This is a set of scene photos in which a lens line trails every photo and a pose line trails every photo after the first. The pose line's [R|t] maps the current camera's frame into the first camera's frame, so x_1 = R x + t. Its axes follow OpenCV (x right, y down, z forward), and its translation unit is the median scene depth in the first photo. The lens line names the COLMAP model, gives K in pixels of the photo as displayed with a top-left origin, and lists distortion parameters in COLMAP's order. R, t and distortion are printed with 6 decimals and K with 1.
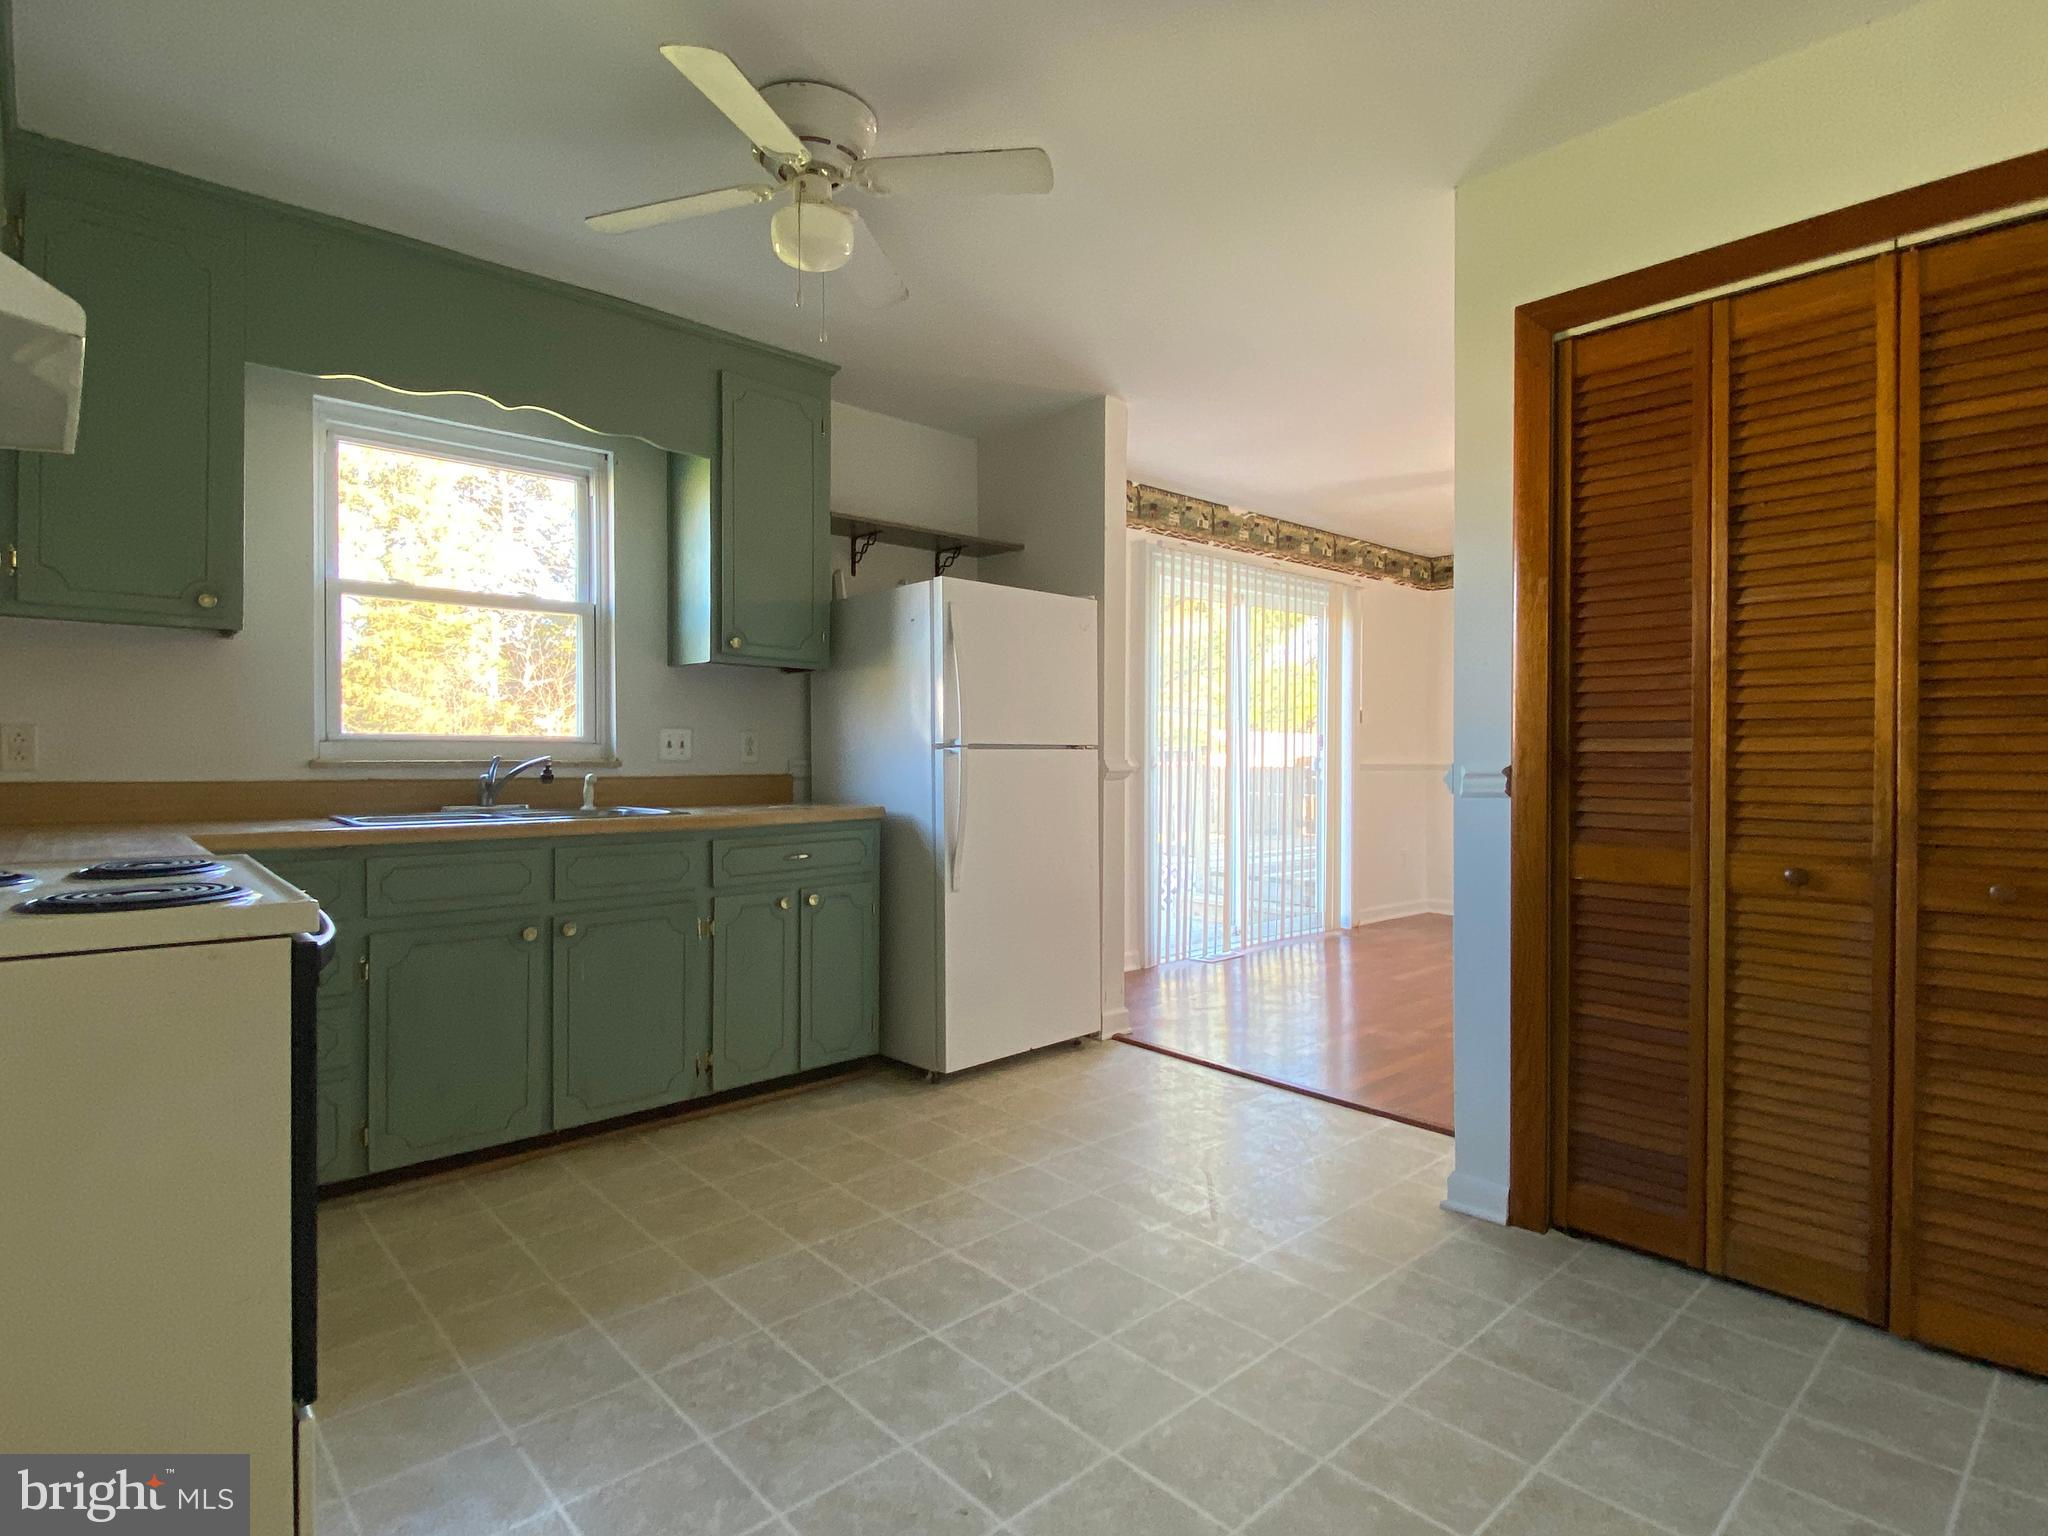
lens RADIAL K [[1044.6, 0, 1015.0], [0, 1044.6, 757.7], [0, 0, 1]] dist [0.053182, -0.041187]
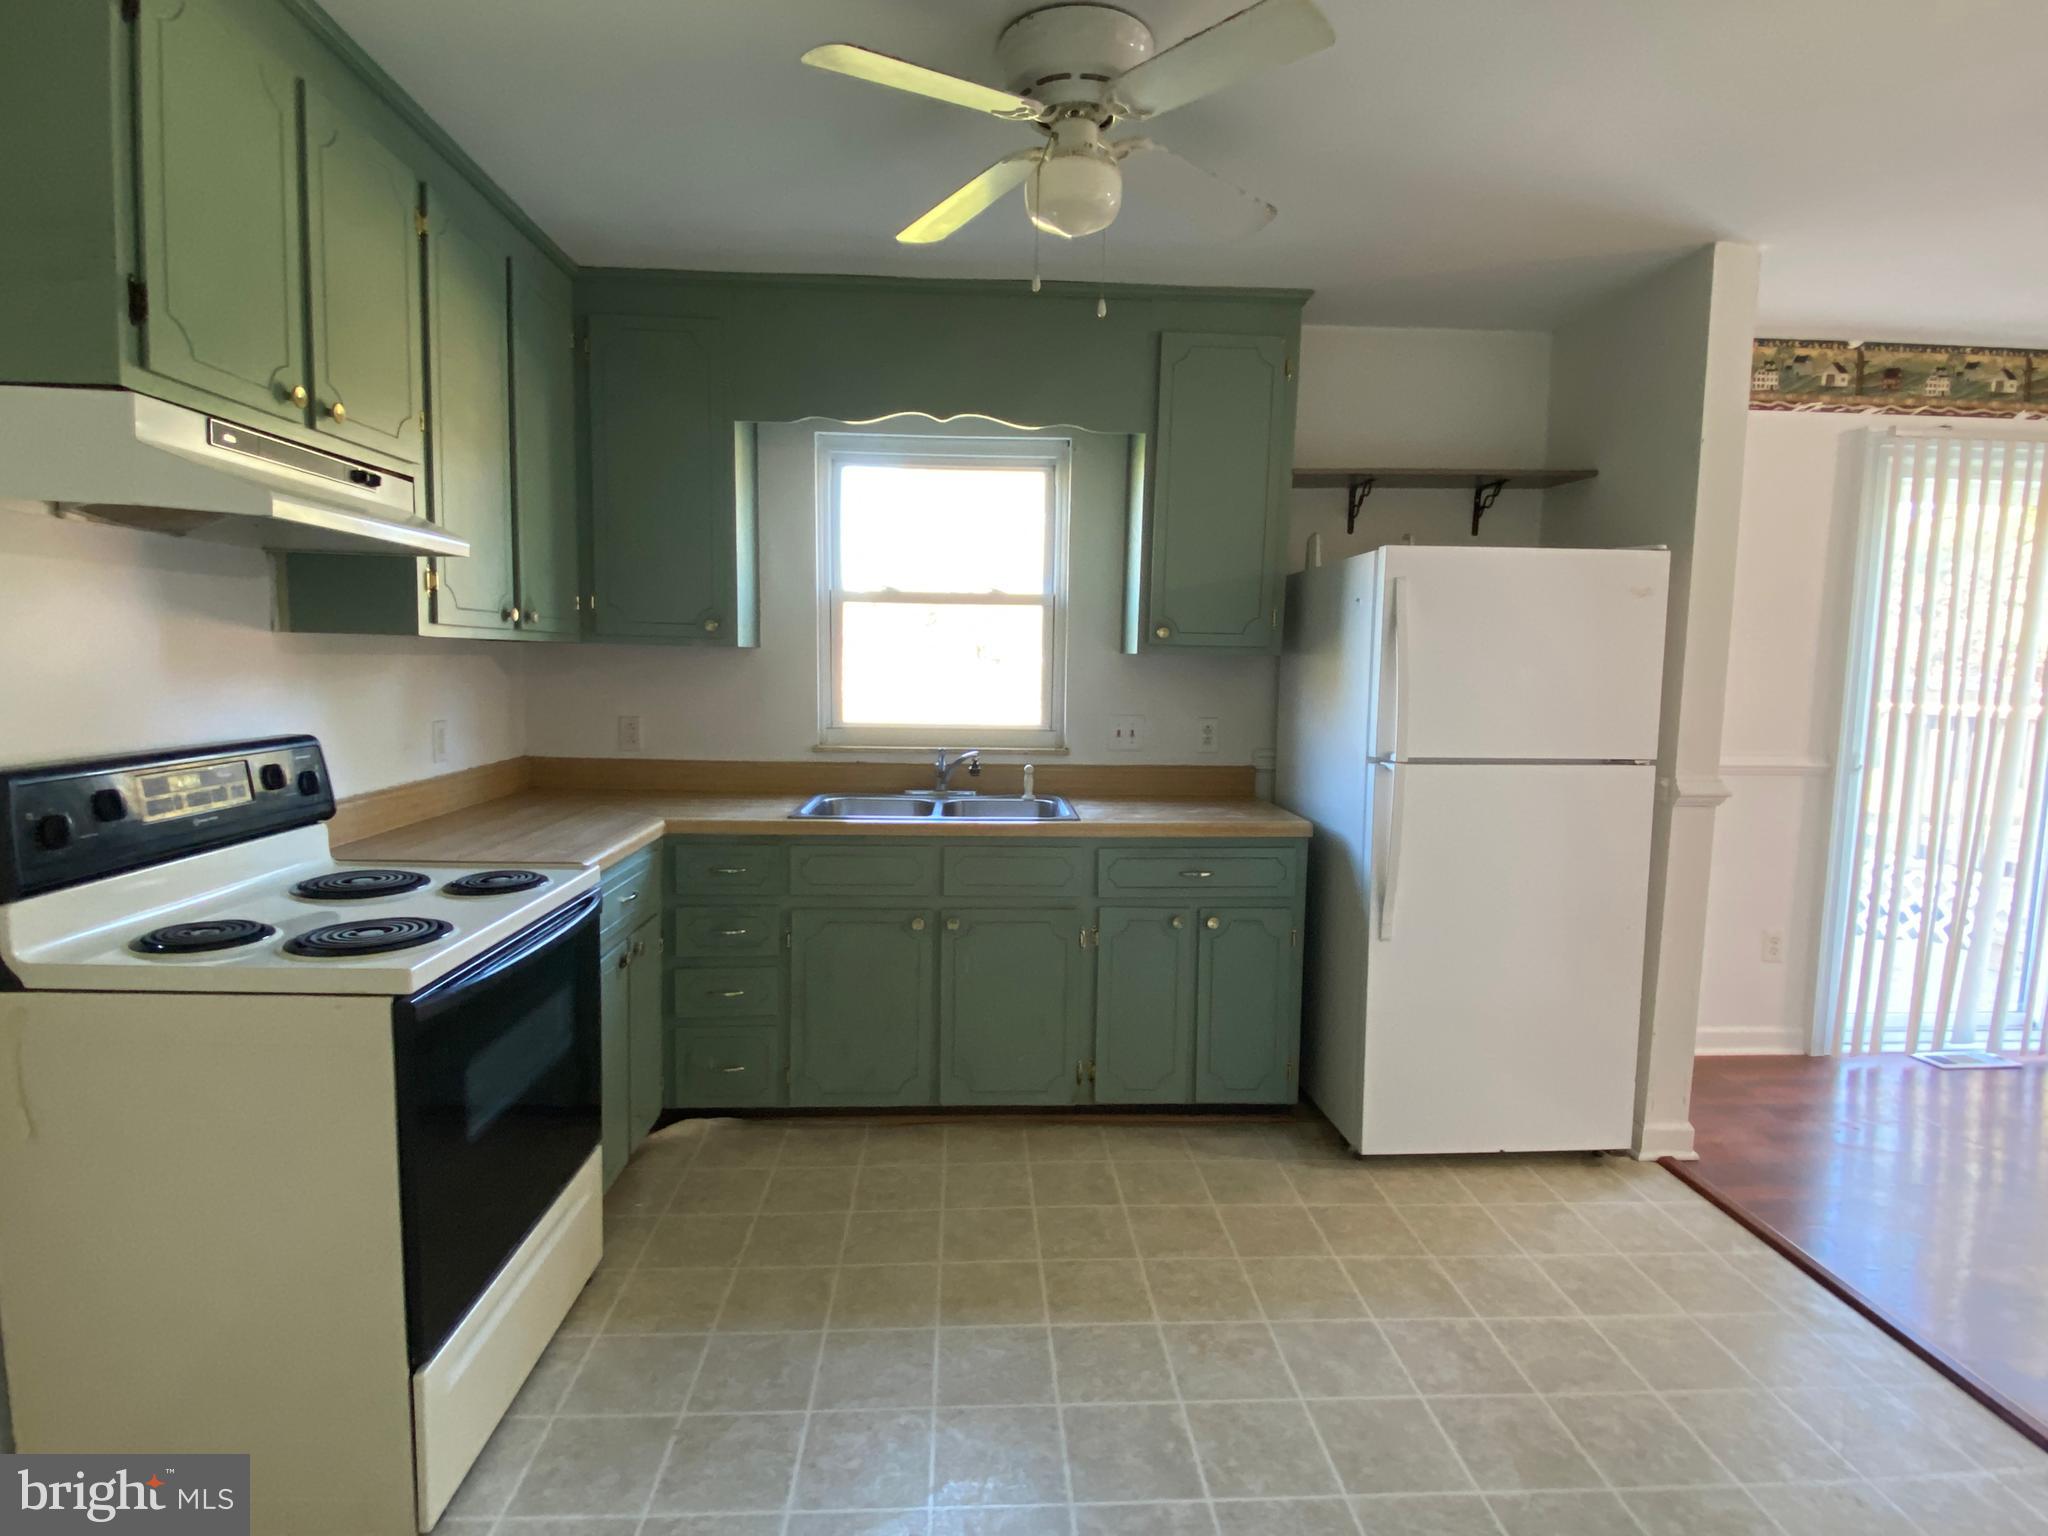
lens RADIAL K [[1044.6, 0, 1015.0], [0, 1044.6, 757.7], [0, 0, 1]] dist [0.053182, -0.041187]
pose [[0.773098, 0.070074, -0.630404, 0.255866], [-0.015259, 0.995646, 0.091960, -0.094058], [0.634103, -0.061475, 0.770801, 0.223865]]
